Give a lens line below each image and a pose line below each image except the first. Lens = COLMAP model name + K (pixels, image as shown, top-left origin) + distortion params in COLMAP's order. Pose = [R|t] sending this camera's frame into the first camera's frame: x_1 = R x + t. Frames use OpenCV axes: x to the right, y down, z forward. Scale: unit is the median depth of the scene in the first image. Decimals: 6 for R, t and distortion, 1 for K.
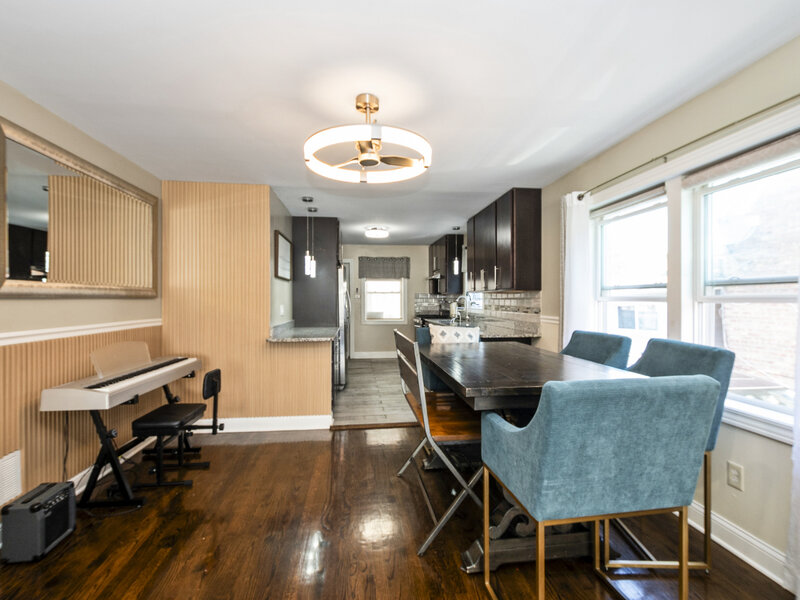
lens RADIAL K [[394.9, 0, 403.6], [0, 394.9, 299.5], [0, 0, 1]] dist [0.001202, -0.004884]
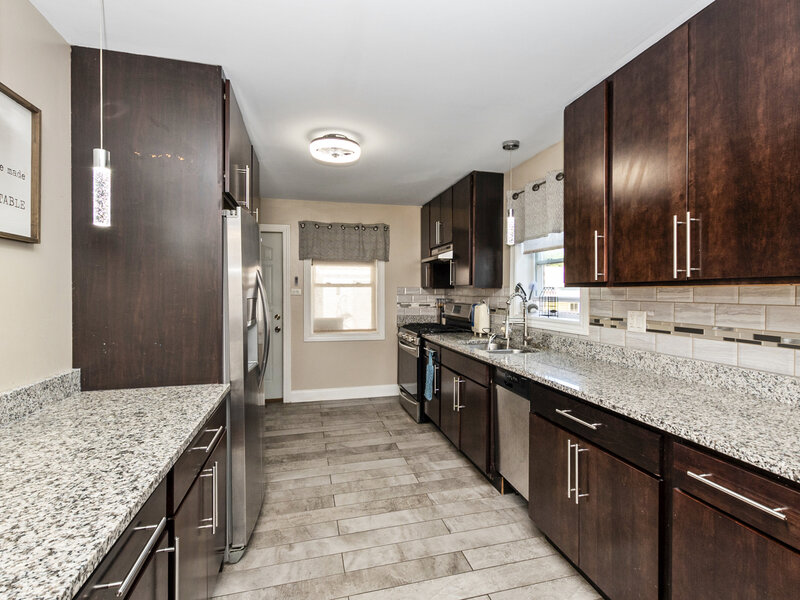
lens RADIAL K [[394.9, 0, 403.6], [0, 394.9, 299.5], [0, 0, 1]] dist [0.001202, -0.004884]
pose [[0.992847, -0.000364, 0.119397, -0.037109], [-0.001792, 0.999837, 0.017951, -0.008035], [-0.119384, -0.018037, 0.992684, 0.471410]]
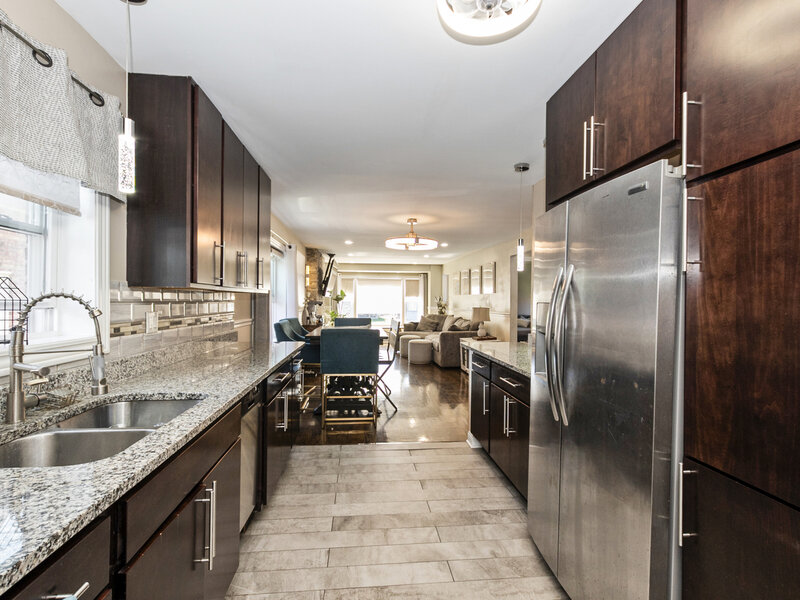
lens RADIAL K [[394.9, 0, 403.6], [0, 394.9, 299.5], [0, 0, 1]] dist [0.001202, -0.004884]
pose [[-0.999892, -0.007694, 0.012545, -0.021911], [-0.007725, 0.999967, -0.002441, -0.004612], [-0.012526, -0.002538, -0.999918, 1.036296]]
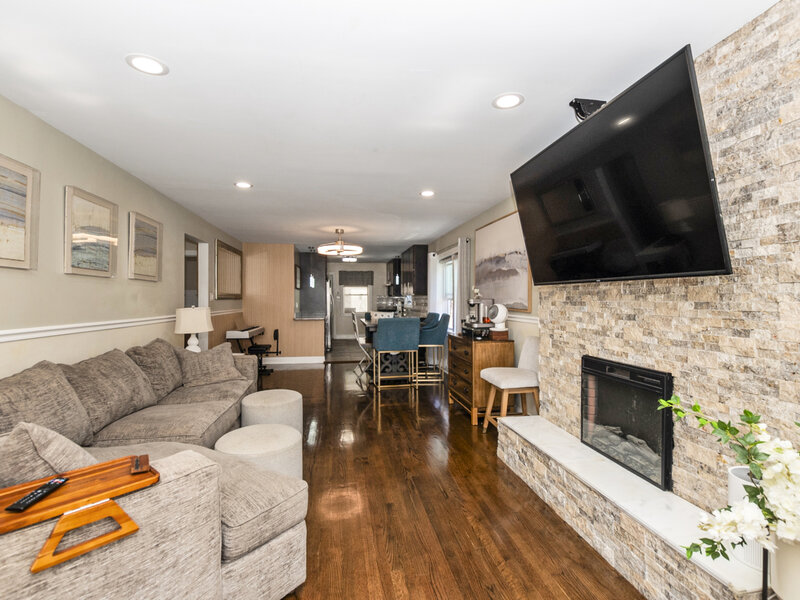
lens RADIAL K [[394.9, 0, 403.6], [0, 394.9, 299.5], [0, 0, 1]] dist [0.001202, -0.004884]
pose [[0.999145, -0.003102, 0.041229, 0.077217], [0.003032, 0.999994, 0.001741, -0.001482], [-0.041235, -0.001615, 0.999148, -0.573259]]
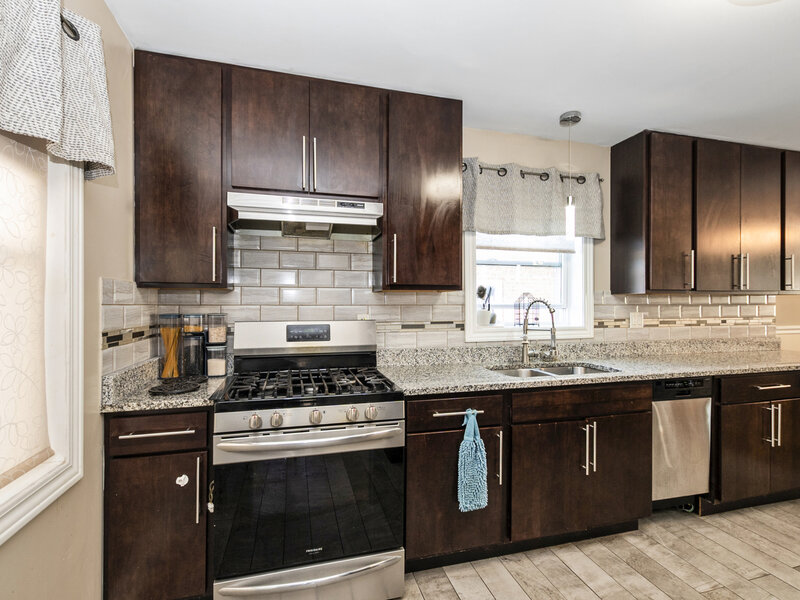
lens RADIAL K [[394.9, 0, 403.6], [0, 394.9, 299.5], [0, 0, 1]] dist [0.001202, -0.004884]
pose [[-0.141451, 0.006059, 0.989927, -0.186597], [0.000930, 0.999982, -0.005987, -0.005364], [-0.989945, 0.000074, -0.141455, 1.028012]]
